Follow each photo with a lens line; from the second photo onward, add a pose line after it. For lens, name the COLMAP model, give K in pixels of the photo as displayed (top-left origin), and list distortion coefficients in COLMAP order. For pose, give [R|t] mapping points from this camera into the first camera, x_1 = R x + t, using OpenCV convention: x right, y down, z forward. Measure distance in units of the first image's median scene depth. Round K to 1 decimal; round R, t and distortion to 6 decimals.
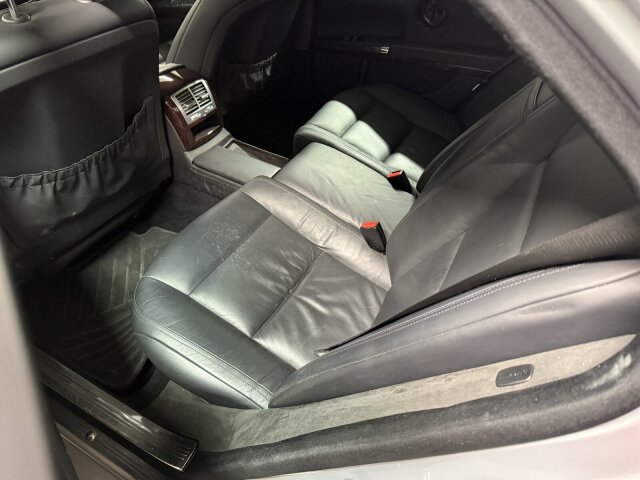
lens RADIAL K [[448.2, 0, 320.5], [0, 448.2, 239.0], [0, 0, 1]] dist [0.049195, -0.059233]
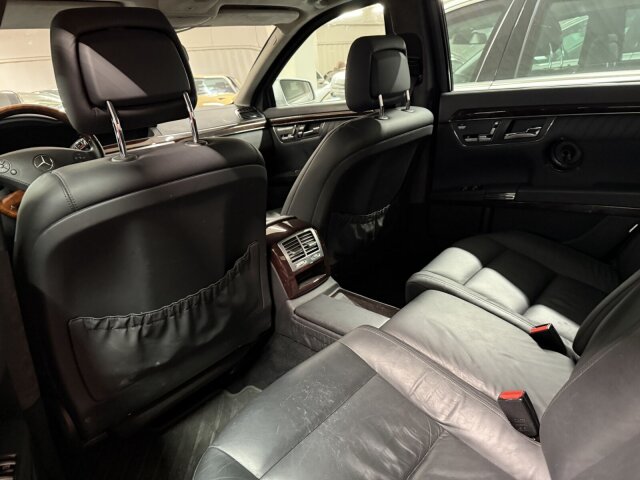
lens RADIAL K [[448.2, 0, 320.5], [0, 448.2, 239.0], [0, 0, 1]] dist [0.049195, -0.059233]
pose [[0.965782, -0.031827, -0.257393, 0.007024], [-0.061941, 0.935416, -0.348080, 0.005013], [0.251848, 0.352113, 0.901437, 0.159439]]
